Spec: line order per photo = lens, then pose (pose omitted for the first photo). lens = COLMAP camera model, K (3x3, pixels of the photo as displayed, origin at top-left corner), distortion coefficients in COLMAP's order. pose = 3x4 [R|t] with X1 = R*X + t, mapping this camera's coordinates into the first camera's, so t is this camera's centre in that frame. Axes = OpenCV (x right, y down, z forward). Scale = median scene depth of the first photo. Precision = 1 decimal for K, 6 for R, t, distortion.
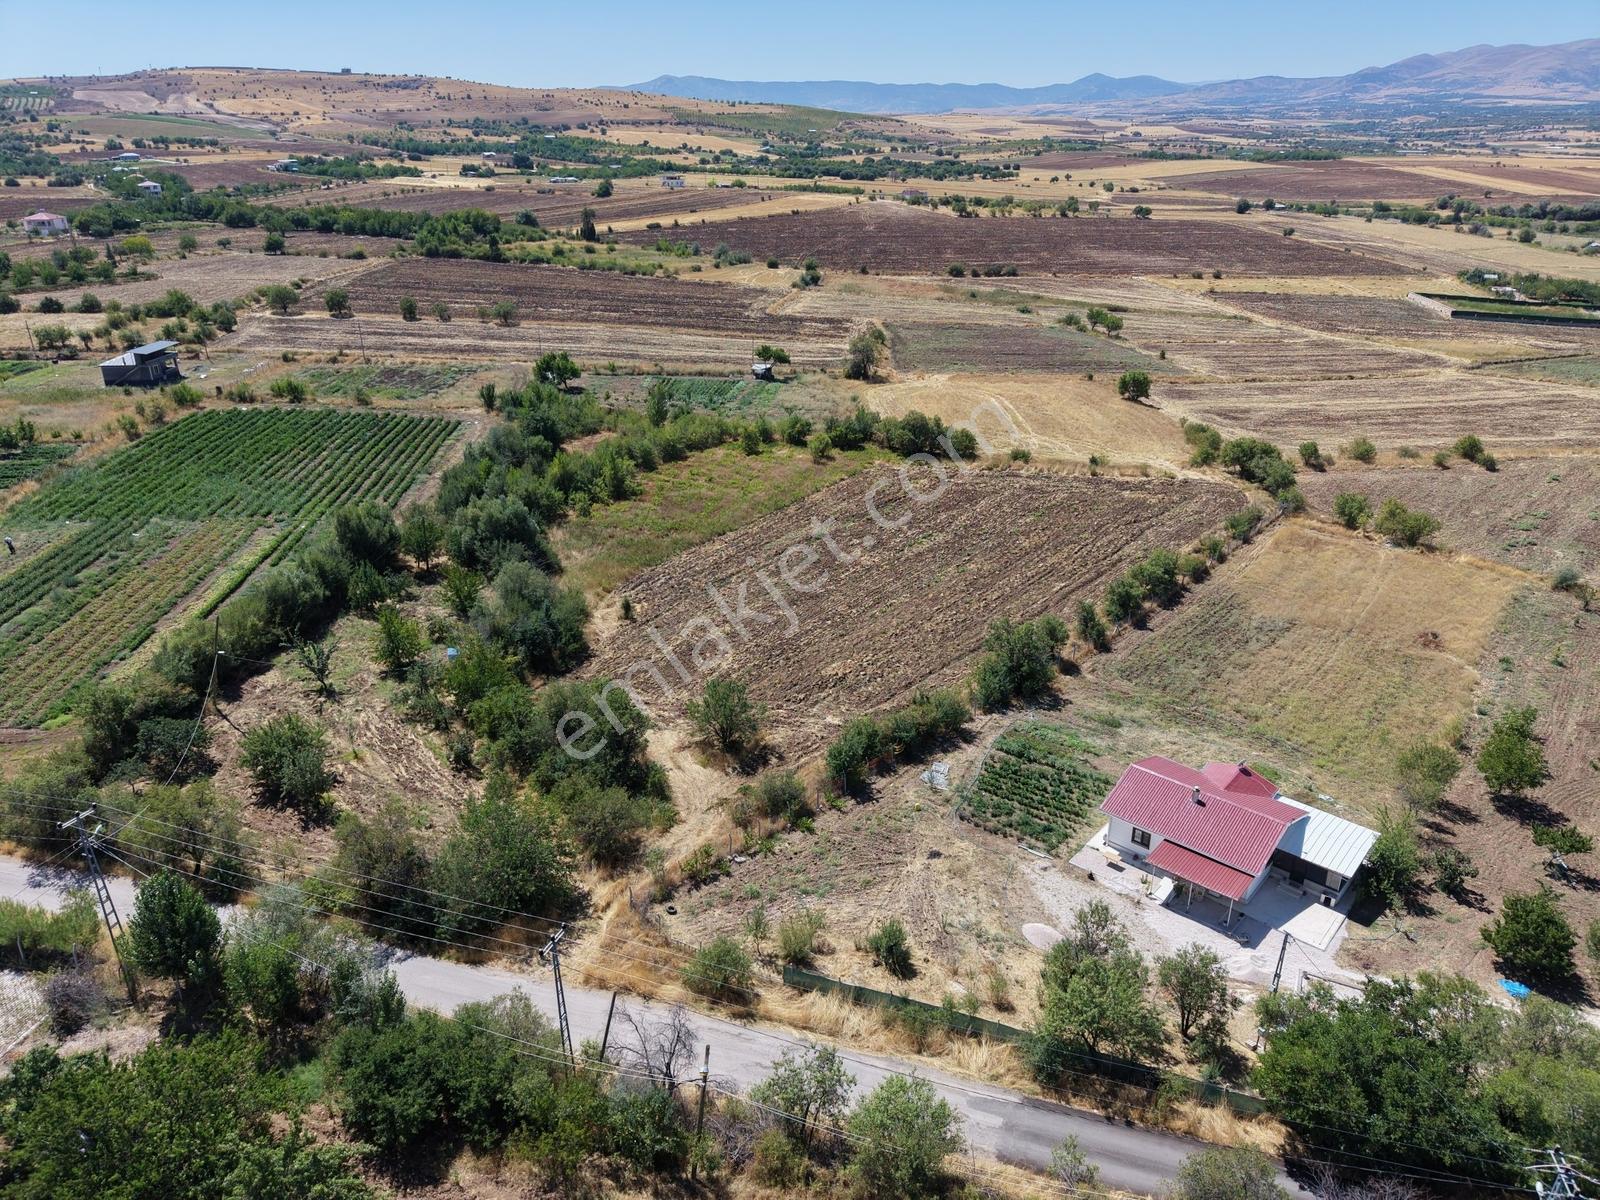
lens RADIAL K [[1069.2, 0, 789.2], [0, 1069.2, 599.9], [0, 0, 1]] dist [0.023304, -0.021020]
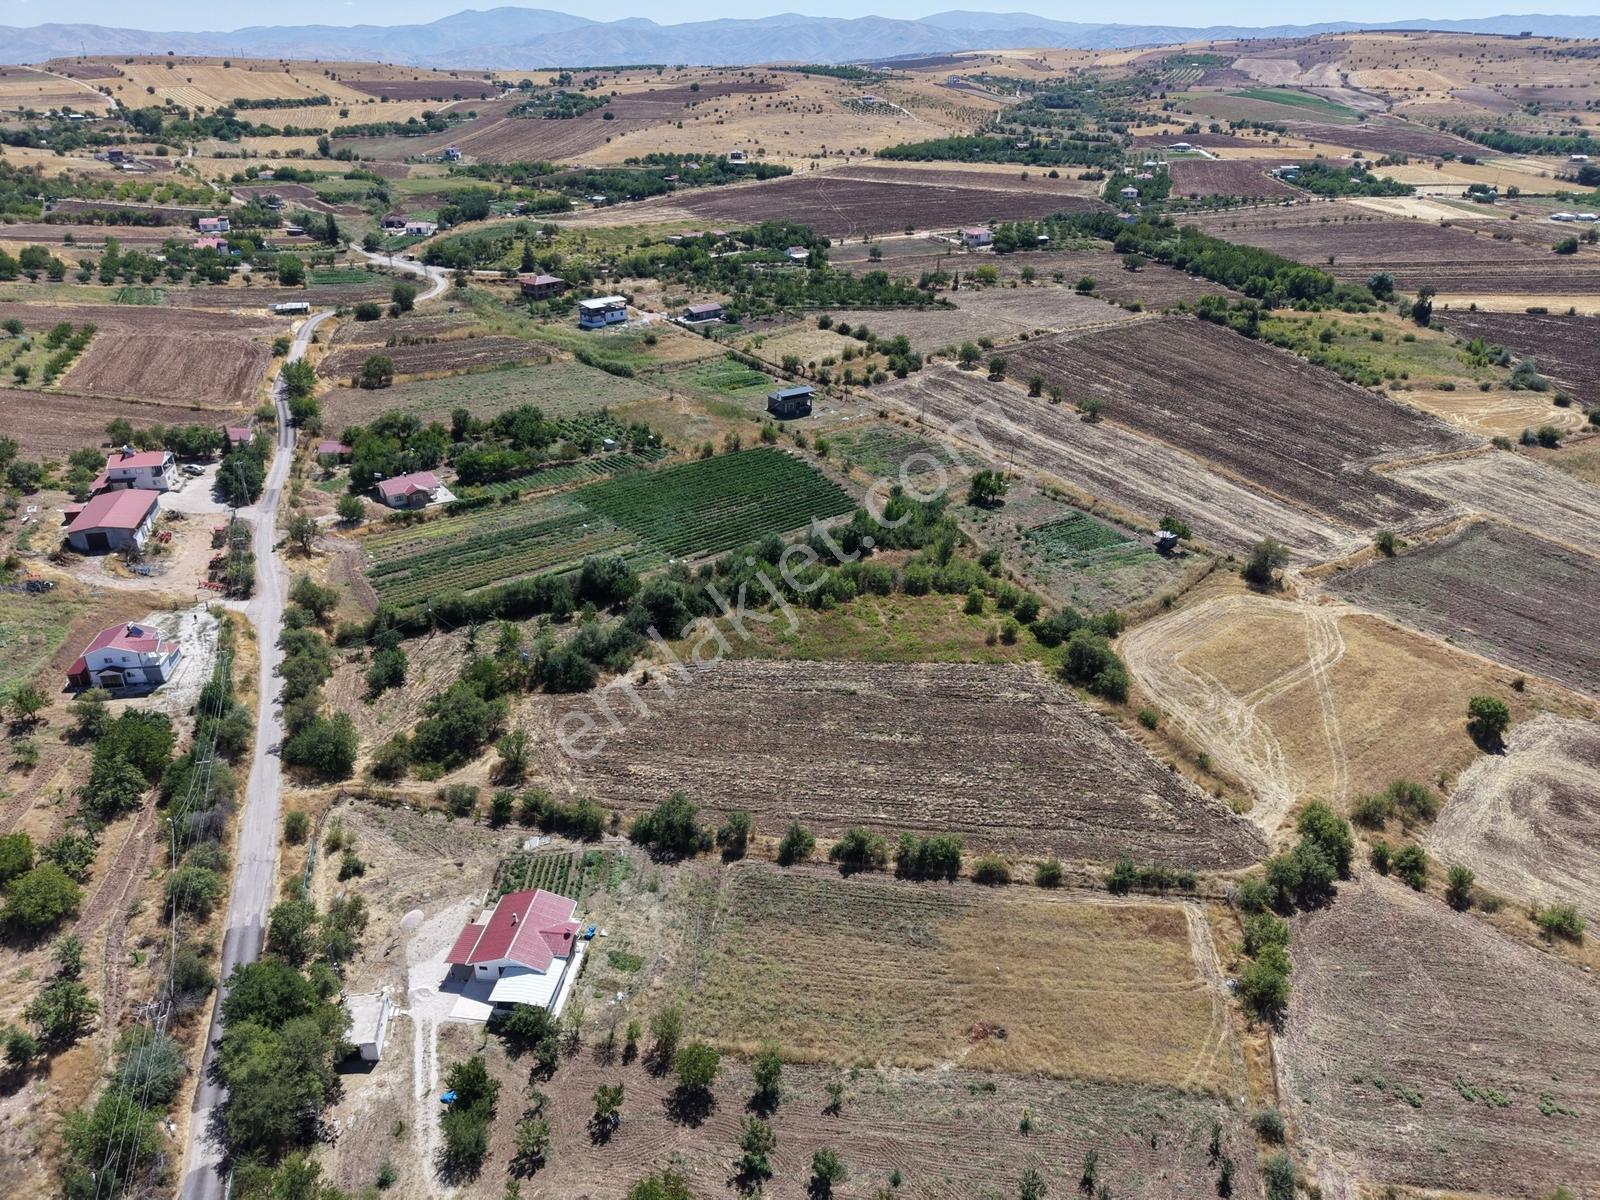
lens RADIAL K [[1069.2, 0, 796.4], [0, 1069.2, 599.4], [0, 0, 1]] dist [0.023304, -0.021020]
pose [[0.573590, 0.380267, -0.725528, 0.500274], [-0.341828, 0.916029, 0.209870, -0.234201], [0.744411, 0.127626, 0.655411, 0.050816]]
